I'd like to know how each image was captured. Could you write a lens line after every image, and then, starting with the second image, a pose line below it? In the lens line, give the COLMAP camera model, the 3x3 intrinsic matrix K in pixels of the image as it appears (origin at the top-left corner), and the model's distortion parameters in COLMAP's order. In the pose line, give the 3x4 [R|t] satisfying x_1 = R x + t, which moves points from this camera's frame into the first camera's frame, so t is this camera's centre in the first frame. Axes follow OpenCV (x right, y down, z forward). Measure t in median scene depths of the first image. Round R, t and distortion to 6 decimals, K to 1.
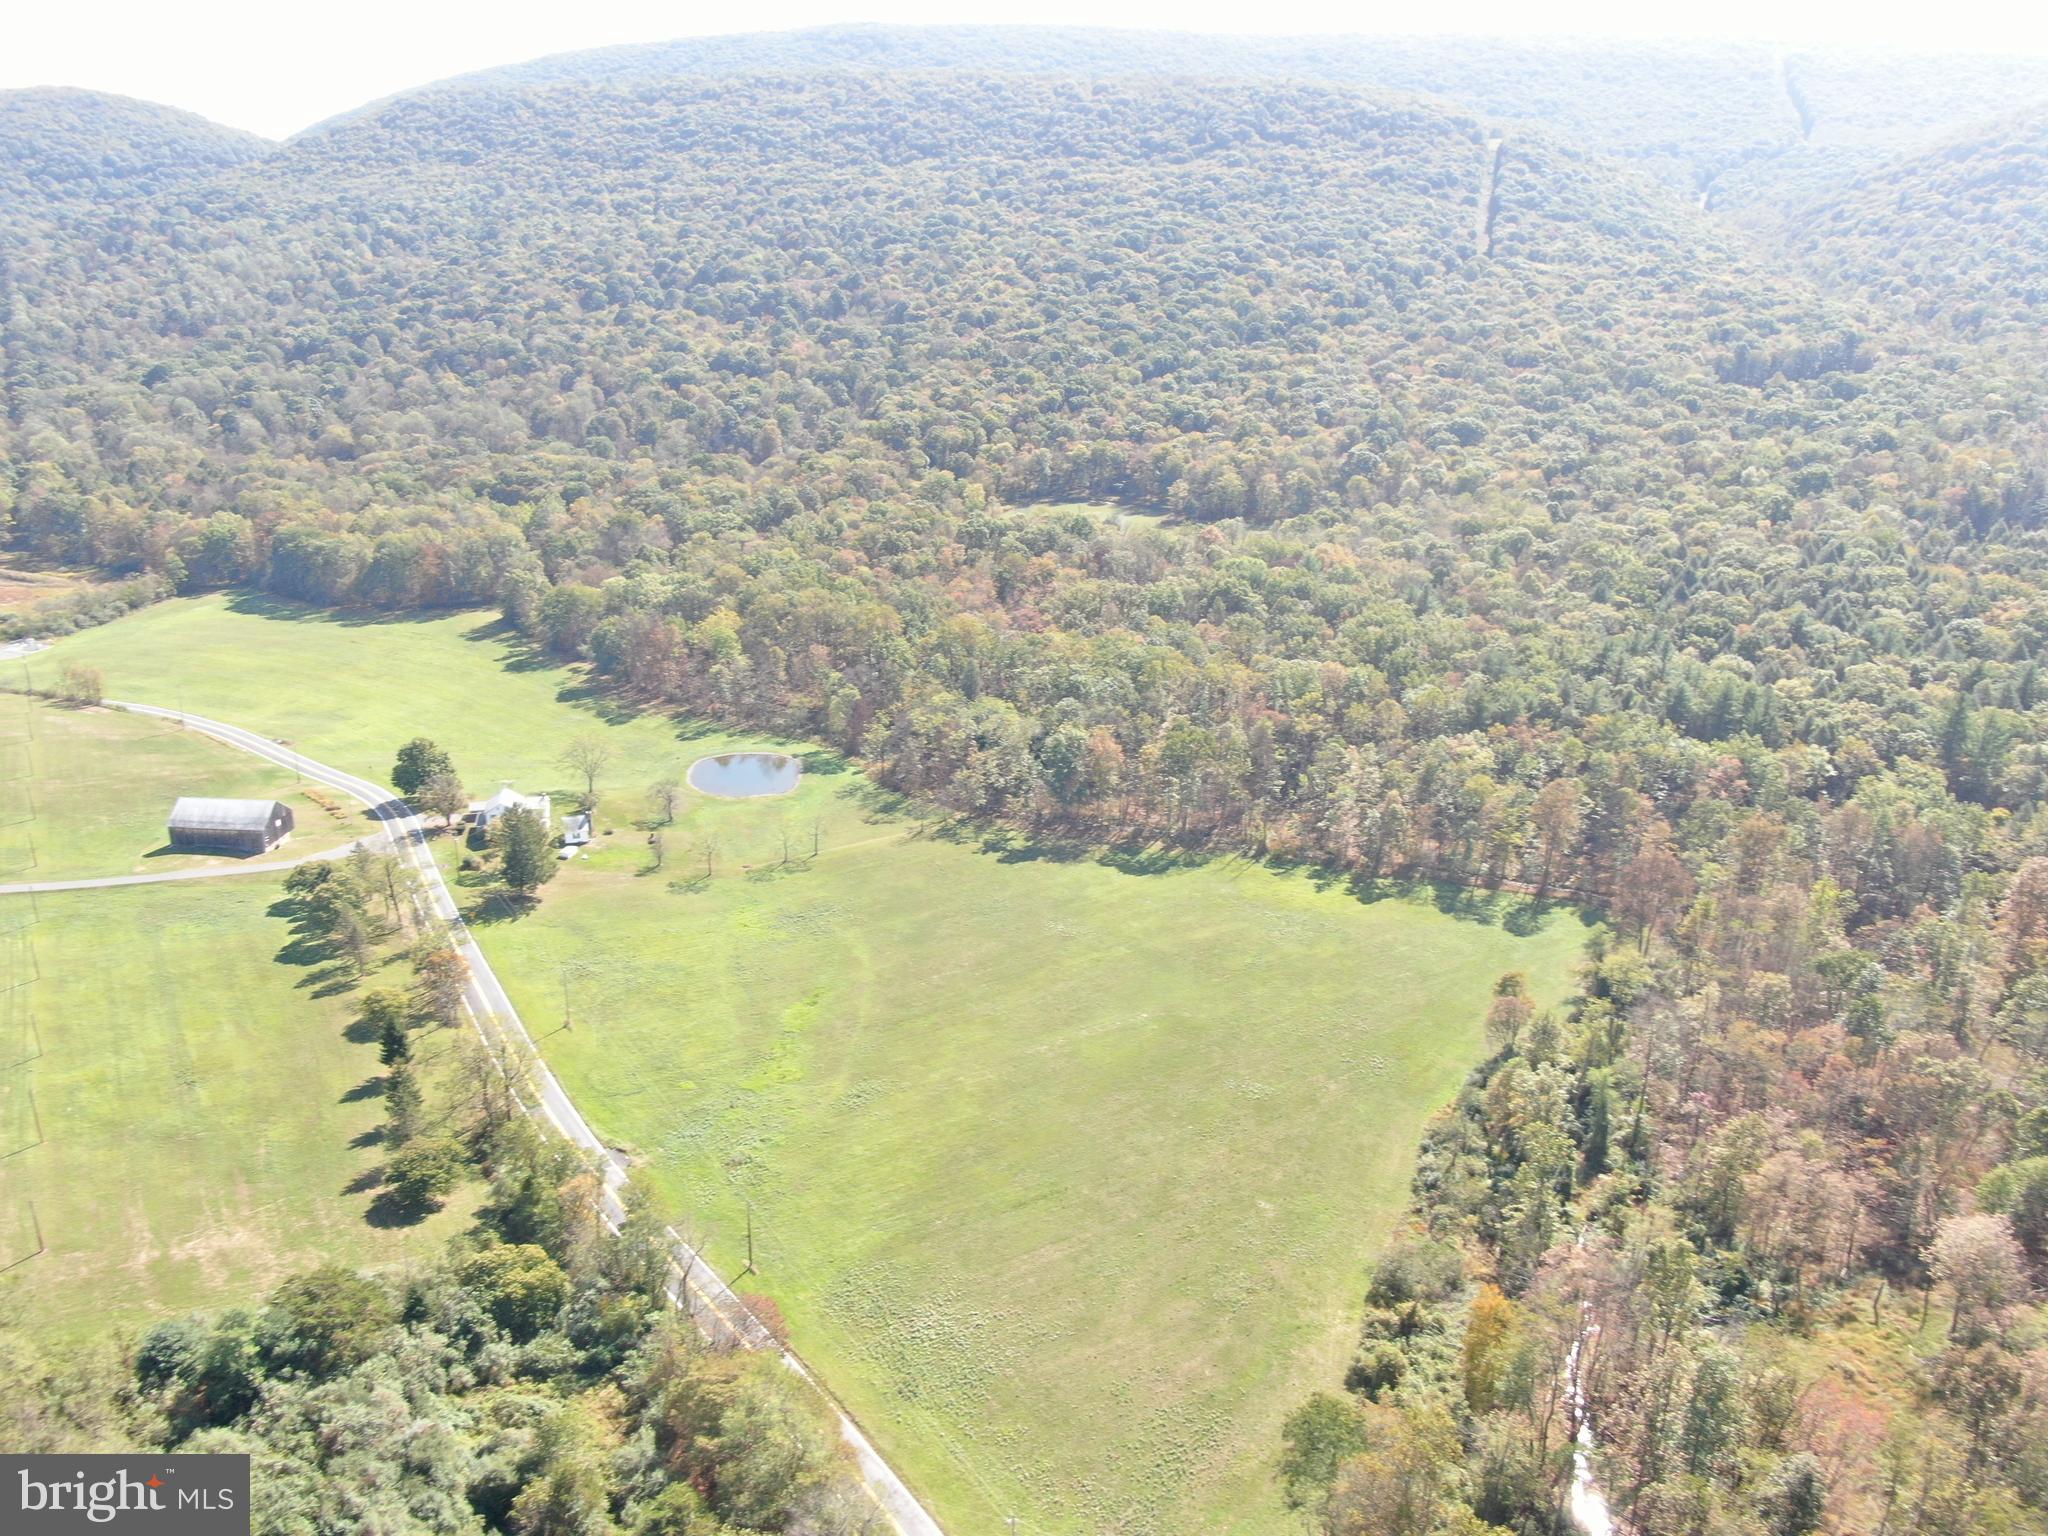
lens RADIAL K [[1556.0, 0, 1024.0], [0, 1556.0, 768.0], [0, 0, 1]] dist [-0.024032, 0.005495]
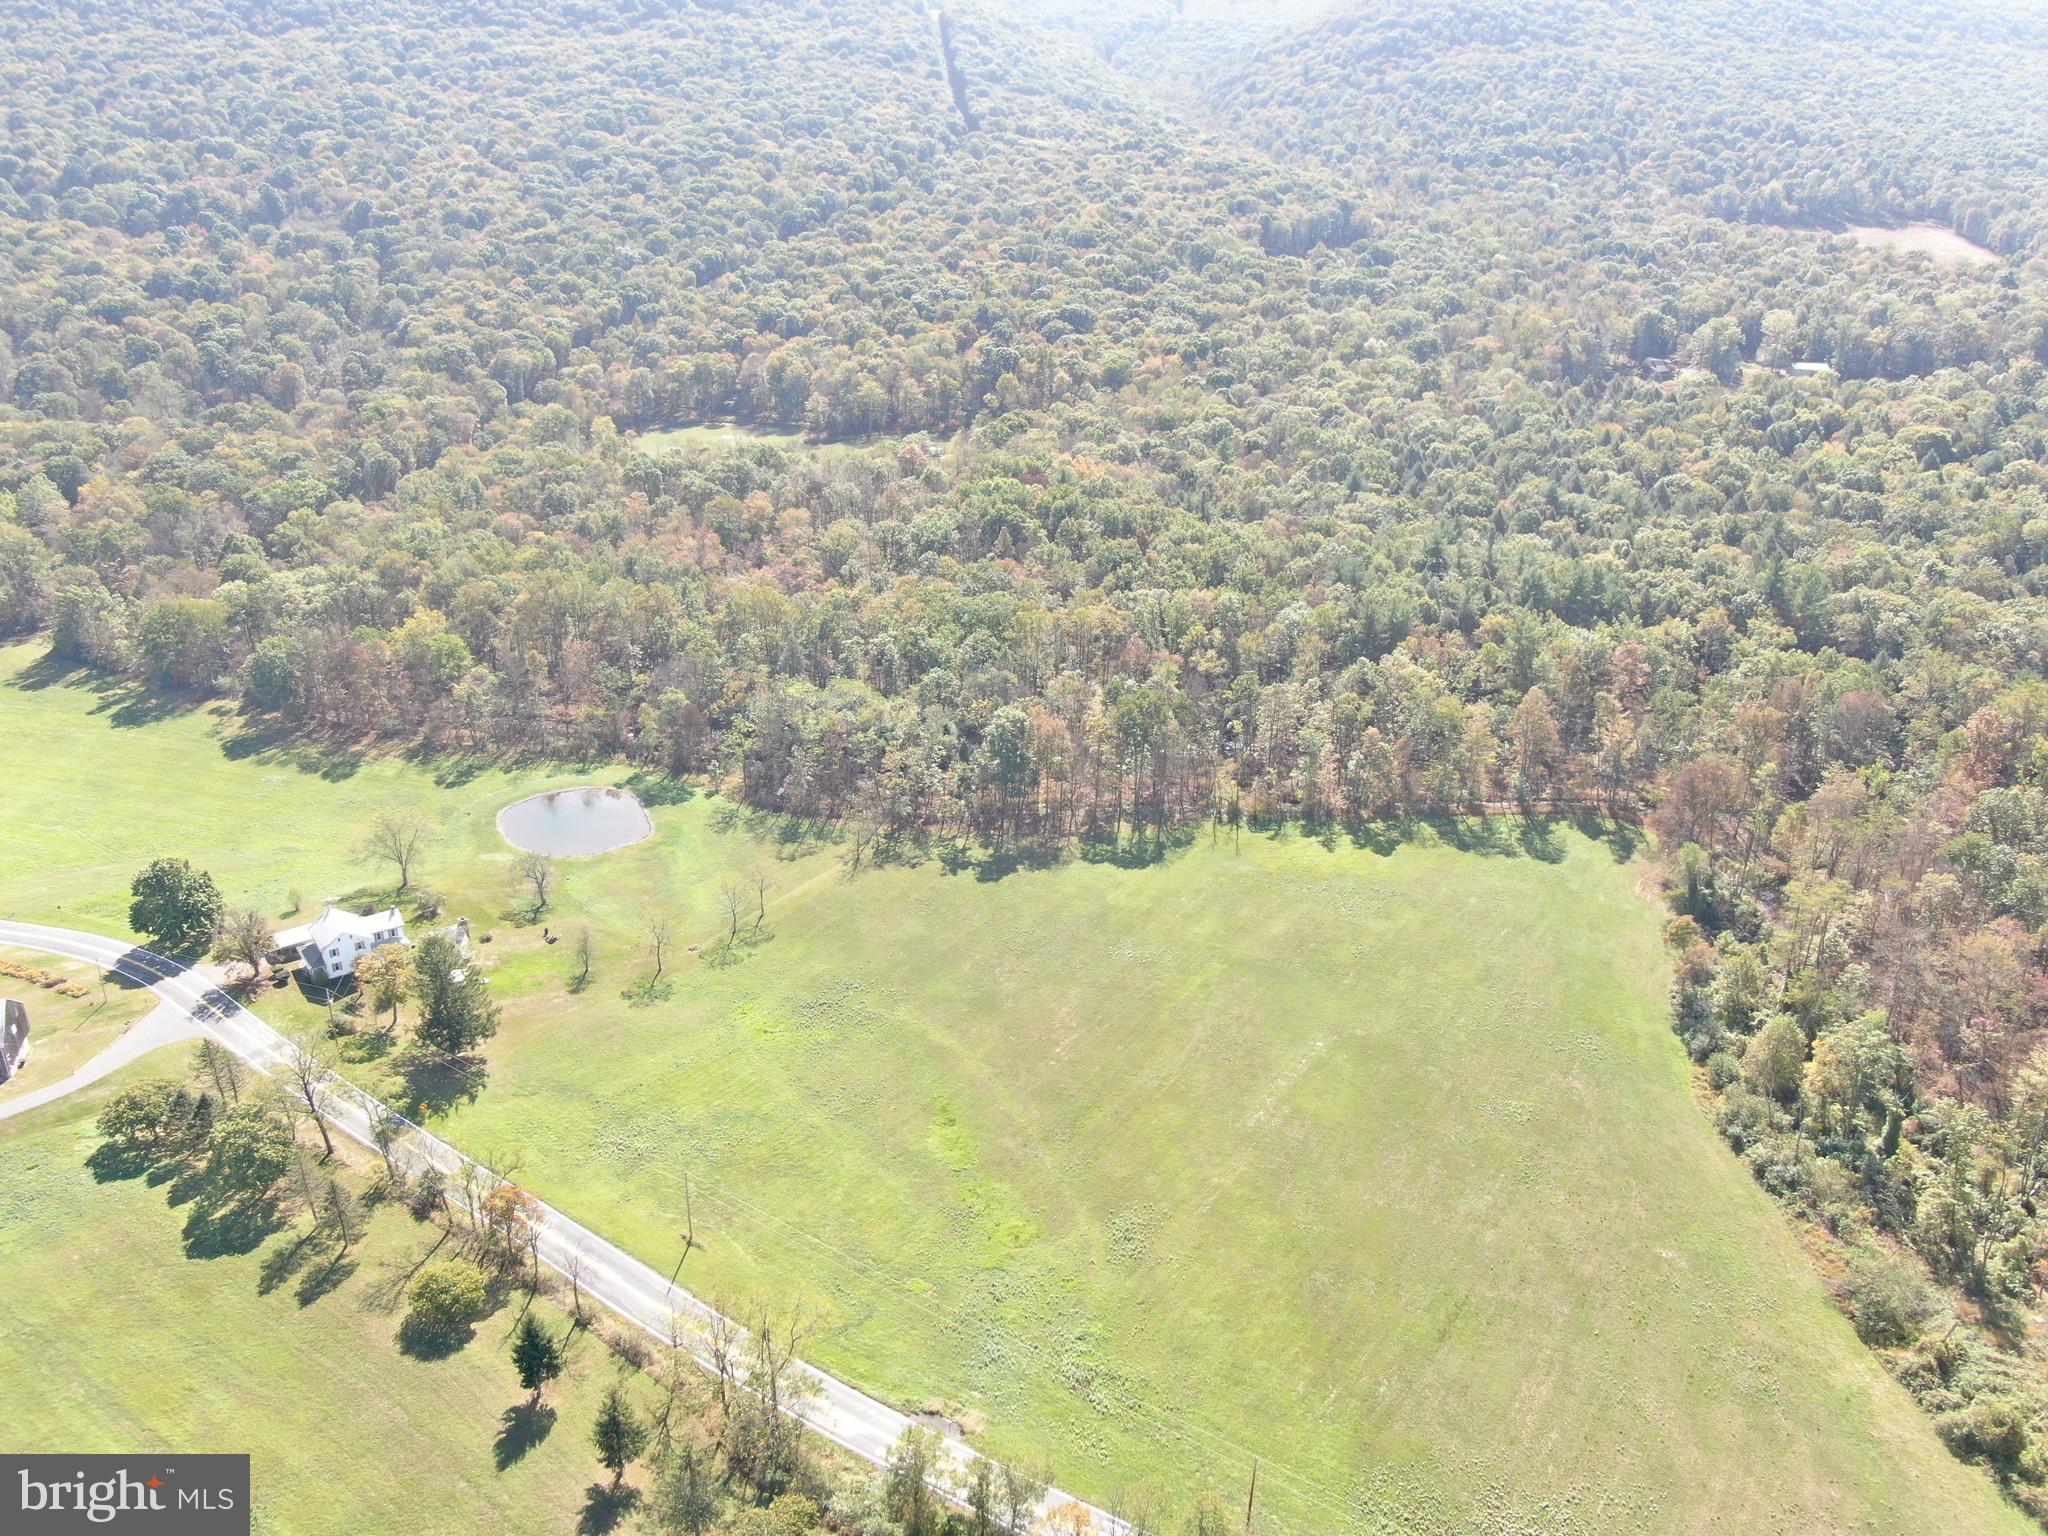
lens RADIAL K [[1547.2, 0, 1020.5], [0, 1547.2, 775.5], [0, 0, 1]] dist [-0.013271, 0.000070]
pose [[0.921290, -0.163058, 0.353039, -0.116888], [0.135964, 0.985612, 0.100414, -0.032108], [-0.364333, -0.044510, 0.930204, 0.086926]]
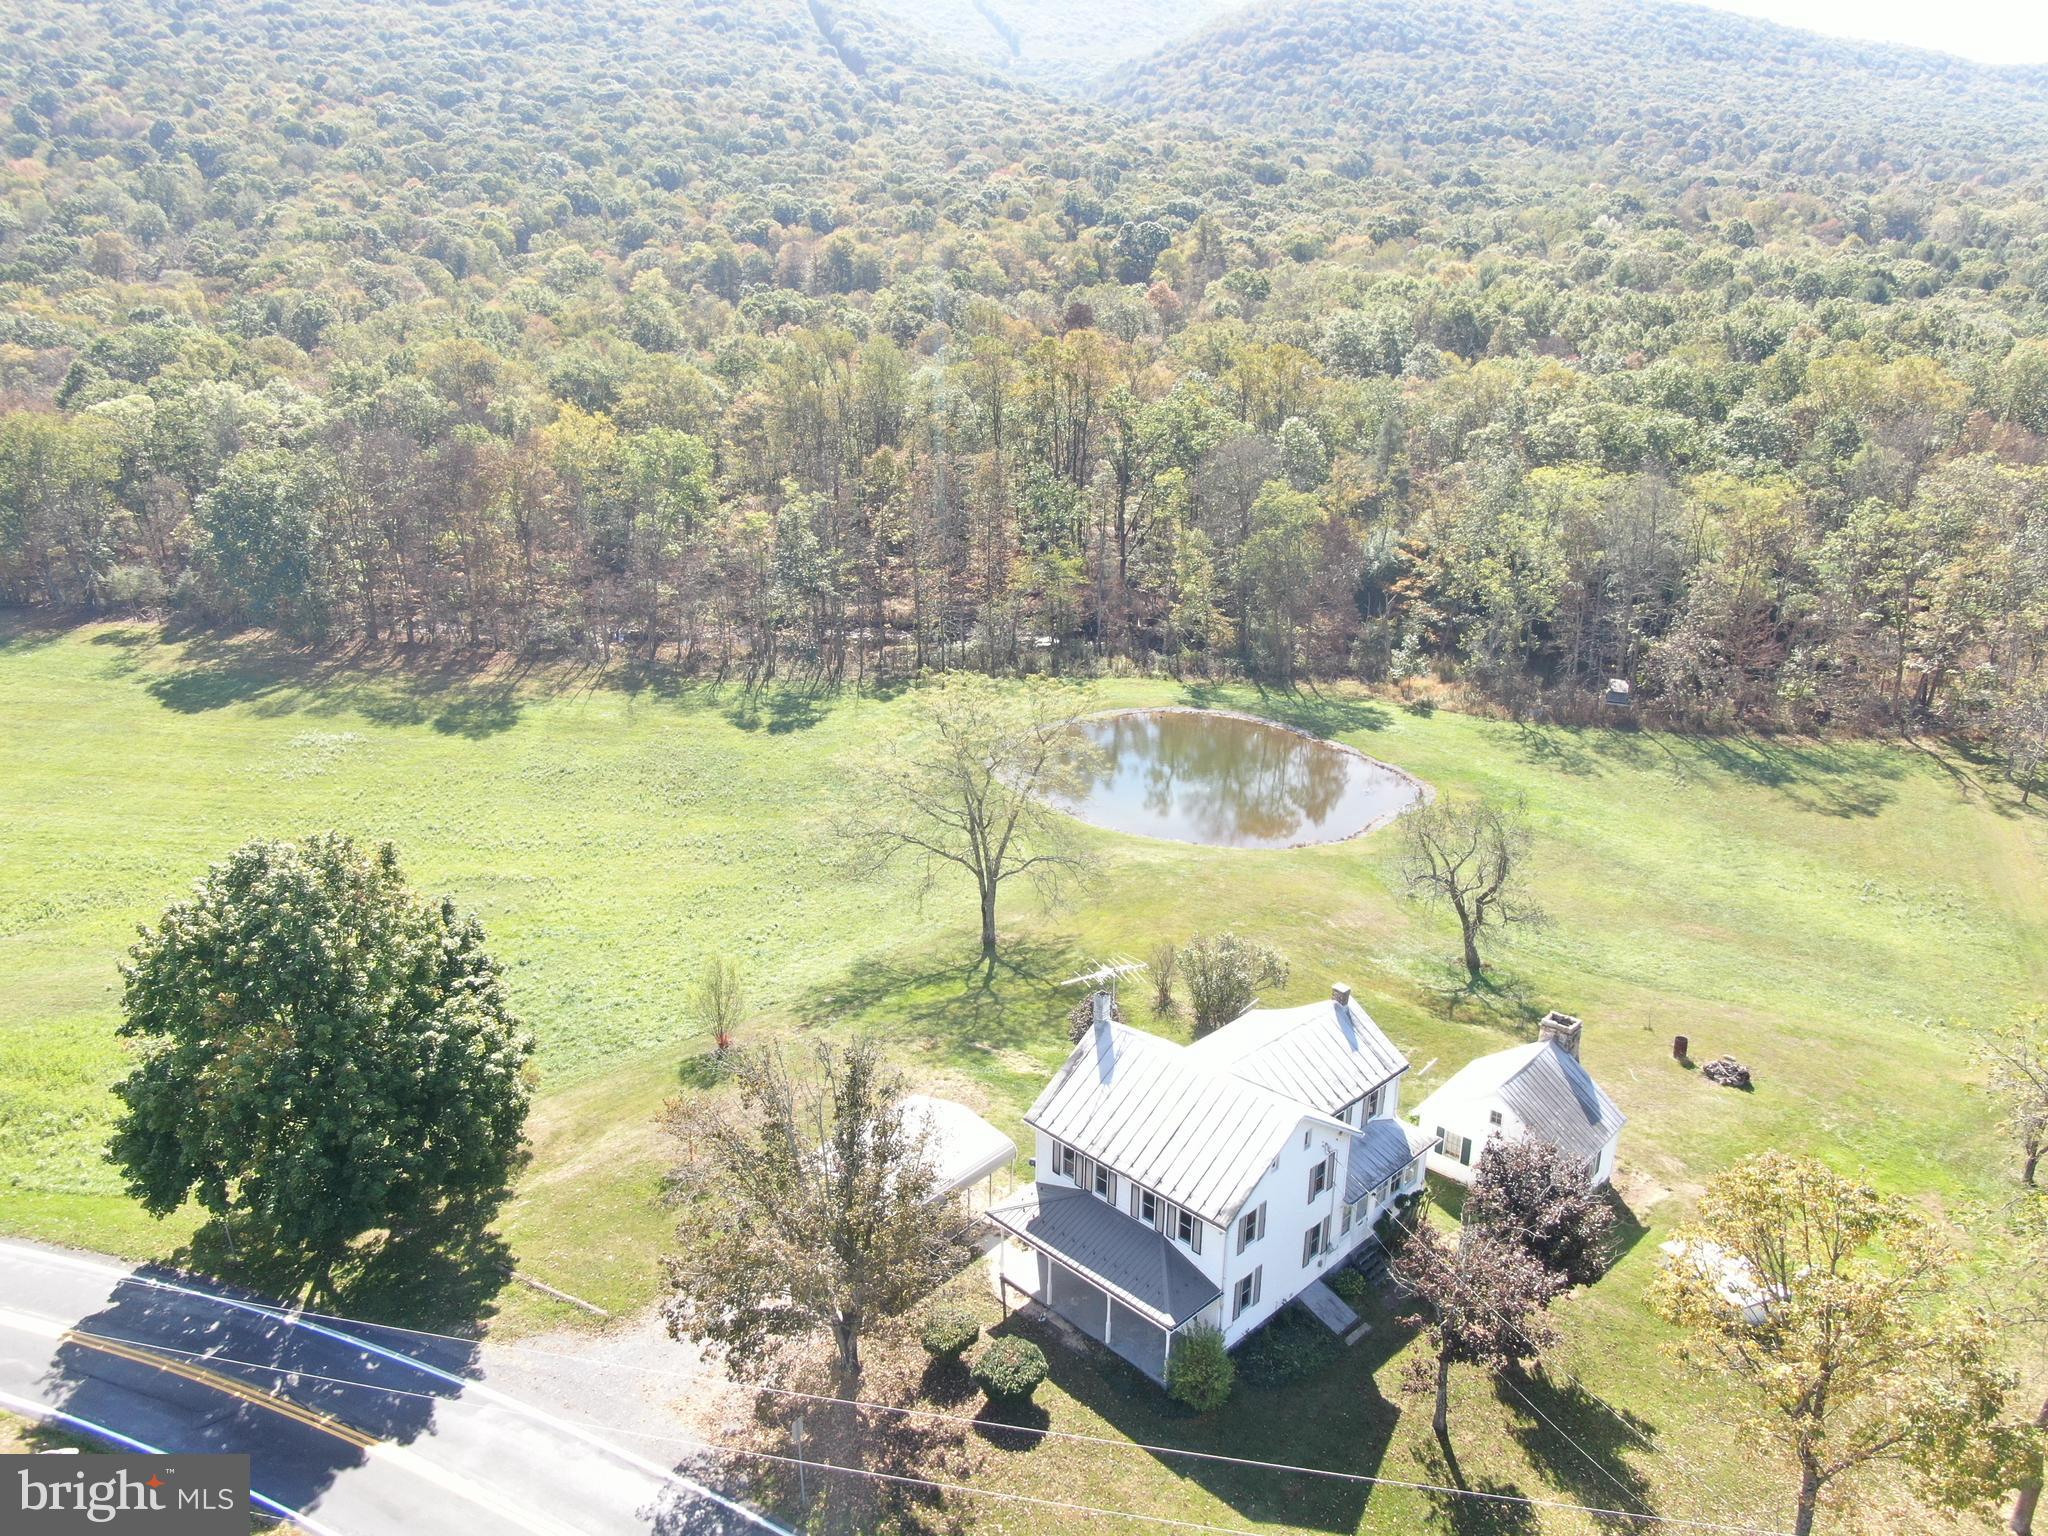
lens RADIAL K [[1534.3, 0, 1026.2], [0, 1534.3, 764.9], [0, 0, 1]] dist [-0.012955, -0.000452]
pose [[0.845214, -0.186187, 0.500946, -0.172858], [0.184564, 0.981372, 0.053345, -0.009557], [-0.501546, 0.047368, 0.863833, 0.357857]]
